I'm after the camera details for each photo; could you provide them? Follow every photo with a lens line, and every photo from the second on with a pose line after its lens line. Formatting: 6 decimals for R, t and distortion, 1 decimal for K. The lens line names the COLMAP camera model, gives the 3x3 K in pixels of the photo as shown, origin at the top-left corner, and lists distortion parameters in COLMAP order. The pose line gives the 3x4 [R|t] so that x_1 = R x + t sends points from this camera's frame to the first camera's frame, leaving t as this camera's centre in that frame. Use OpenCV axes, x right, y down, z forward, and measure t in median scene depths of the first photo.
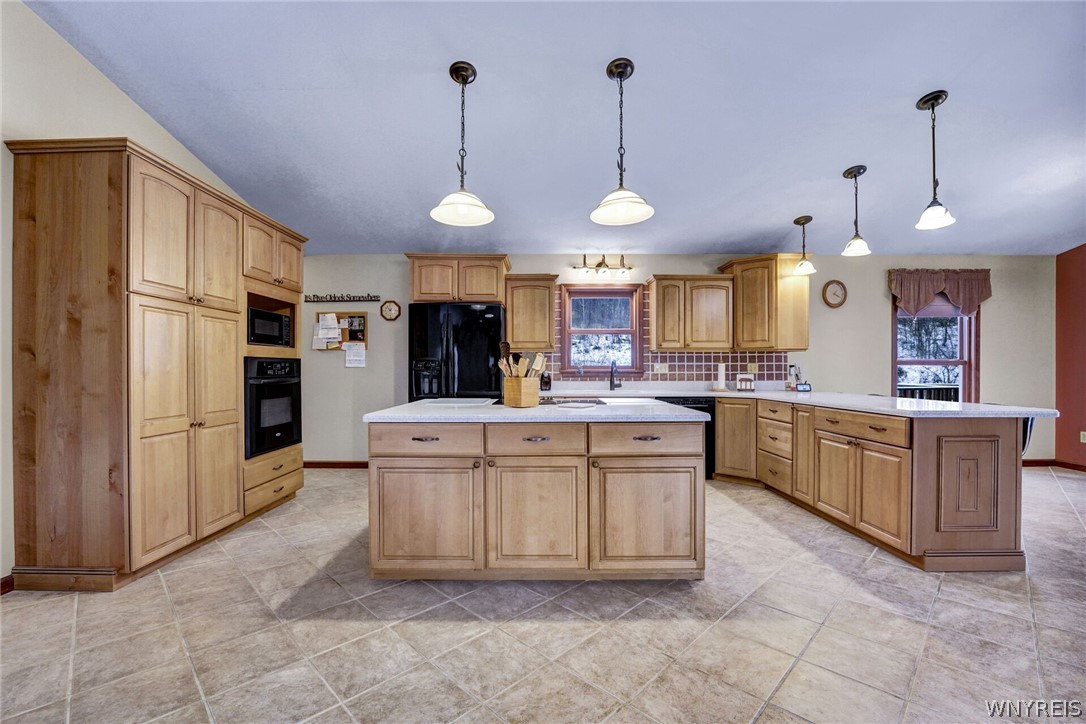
lens RADIAL K [[457.1, 0, 540.1], [0, 457.1, 370.5], [0, 0, 1]] dist [-0.016574, 0.000106]
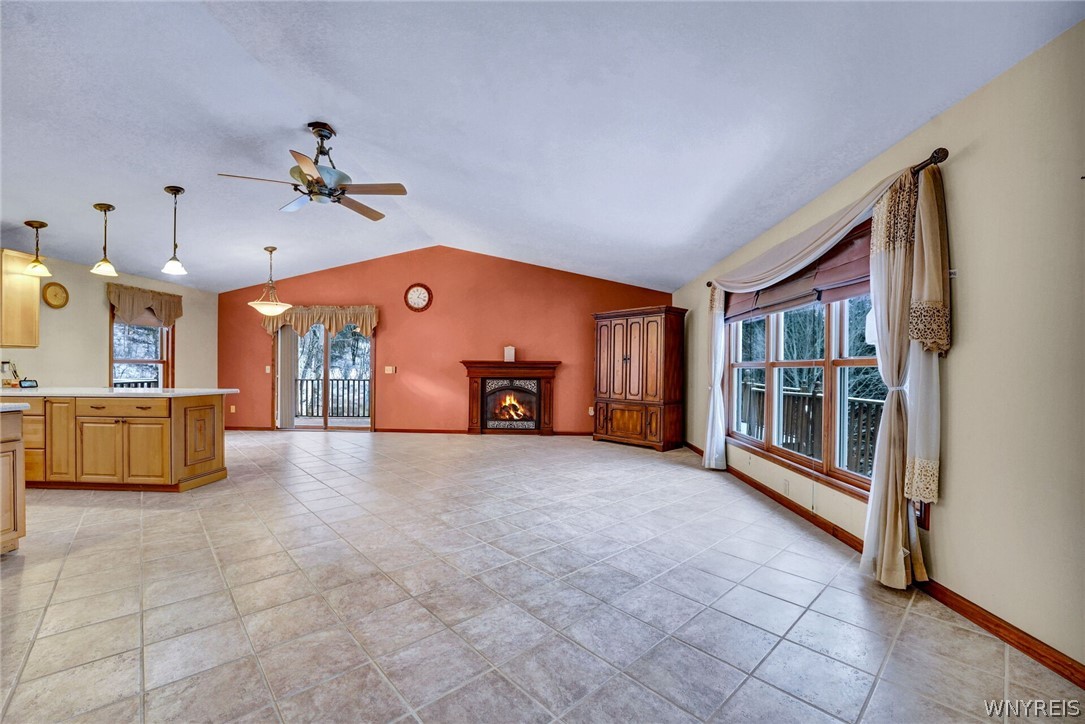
lens RADIAL K [[444.9, 0, 540.5], [0, 444.9, 371.3], [0, 0, 1]] dist [-0.002205, -0.000079]
pose [[0.040491, -0.004484, 0.999170, -0.469552], [-0.001777, 0.999988, 0.004559, 0.002925], [-0.999178, -0.001960, 0.040482, -0.243505]]
